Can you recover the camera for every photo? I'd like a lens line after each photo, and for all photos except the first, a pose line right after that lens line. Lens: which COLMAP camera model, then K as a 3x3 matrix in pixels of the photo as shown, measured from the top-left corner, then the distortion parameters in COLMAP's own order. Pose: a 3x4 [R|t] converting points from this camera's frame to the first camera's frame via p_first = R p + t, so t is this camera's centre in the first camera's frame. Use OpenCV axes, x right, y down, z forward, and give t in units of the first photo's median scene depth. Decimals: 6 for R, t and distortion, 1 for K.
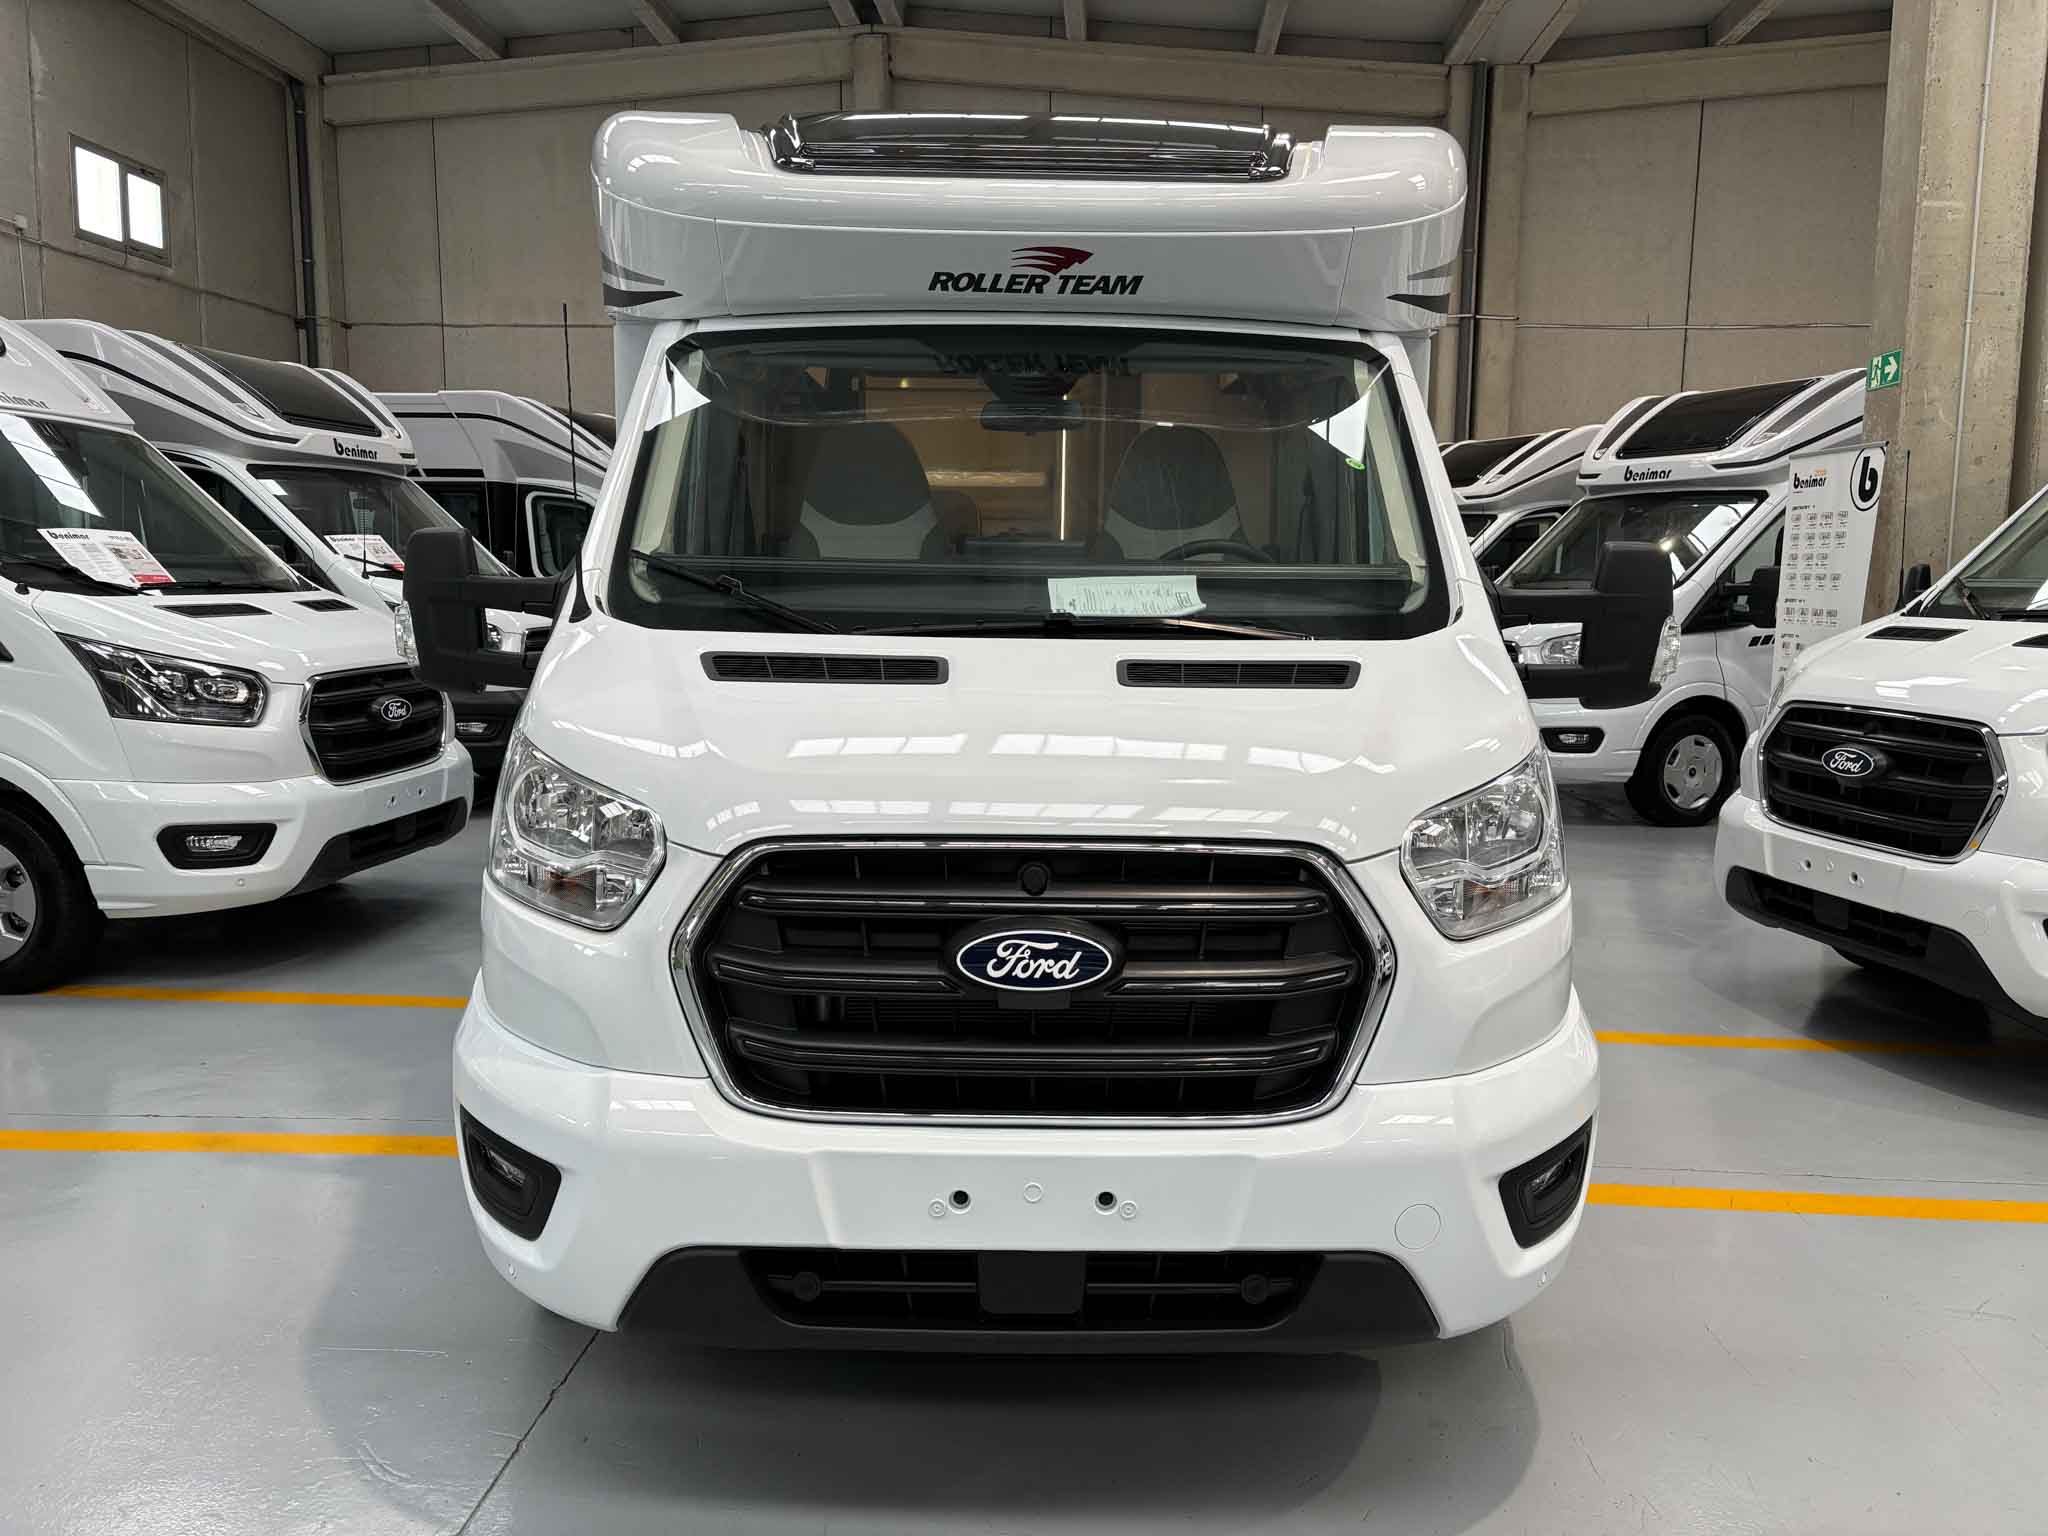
lens RADIAL K [[1521.5, 0, 1024.0], [0, 1521.5, 768.0], [0, 0, 1]] dist [0.089808, 0.002191]
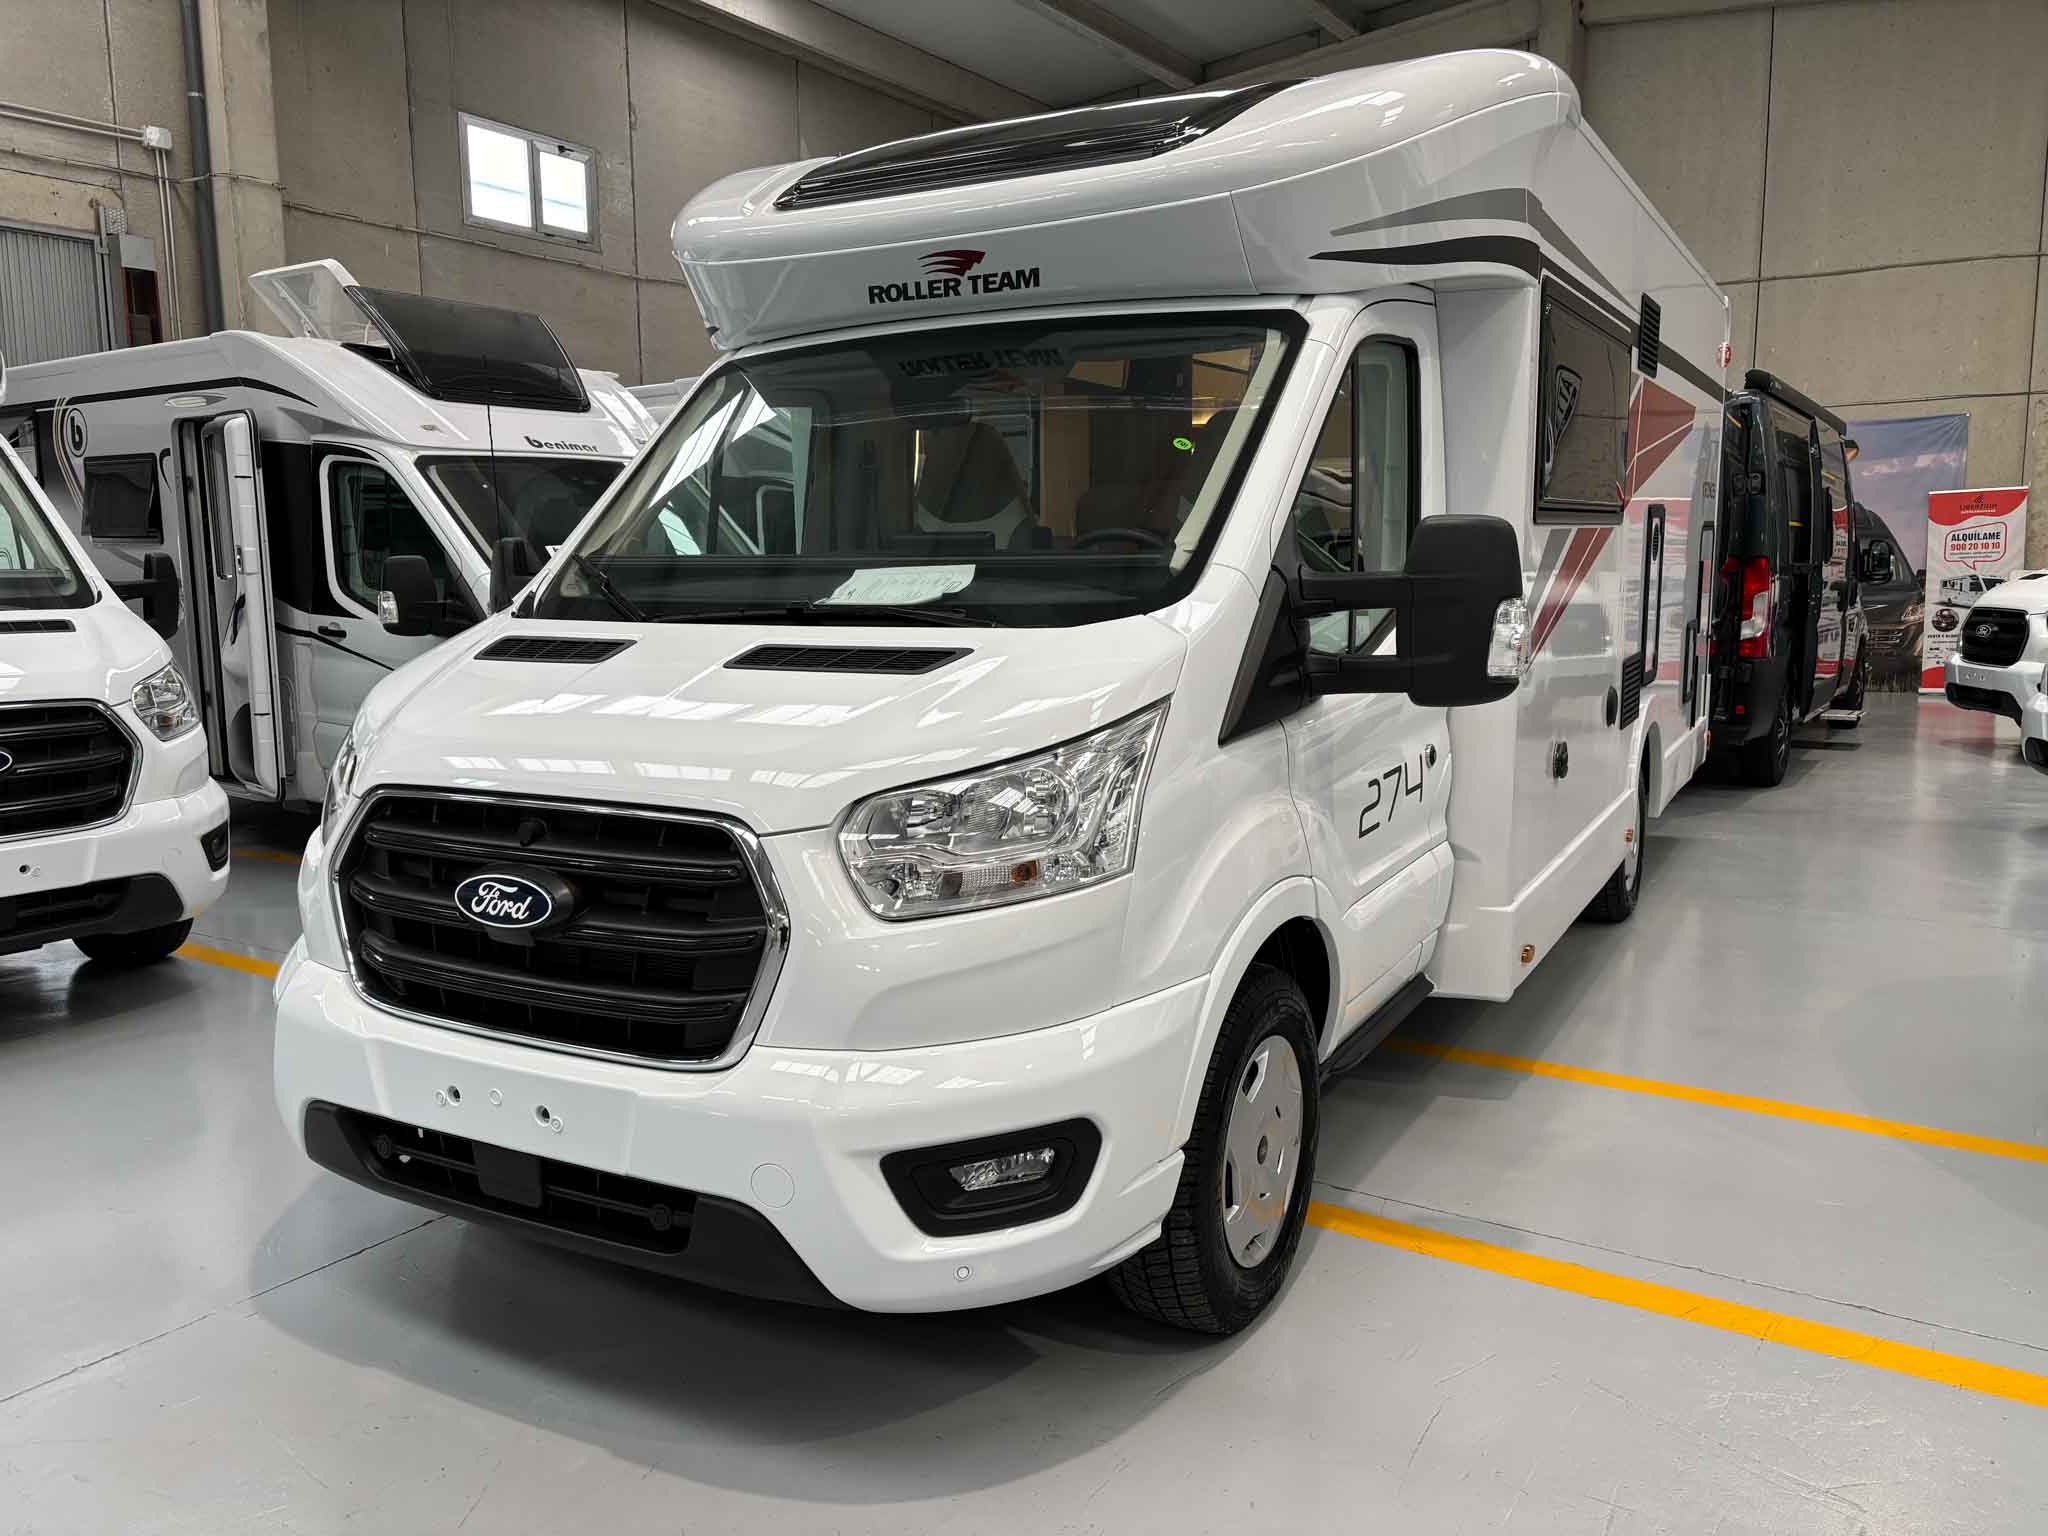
lens RADIAL K [[1549.9, 0, 1030.6], [0, 1549.9, 784.5], [0, 0, 1]] dist [0.036979, -0.002571]
pose [[0.864384, 0.049159, -0.500423, 0.896007], [-0.041591, 0.998789, 0.026275, -0.010320], [0.501109, -0.001898, 0.865382, 0.162082]]
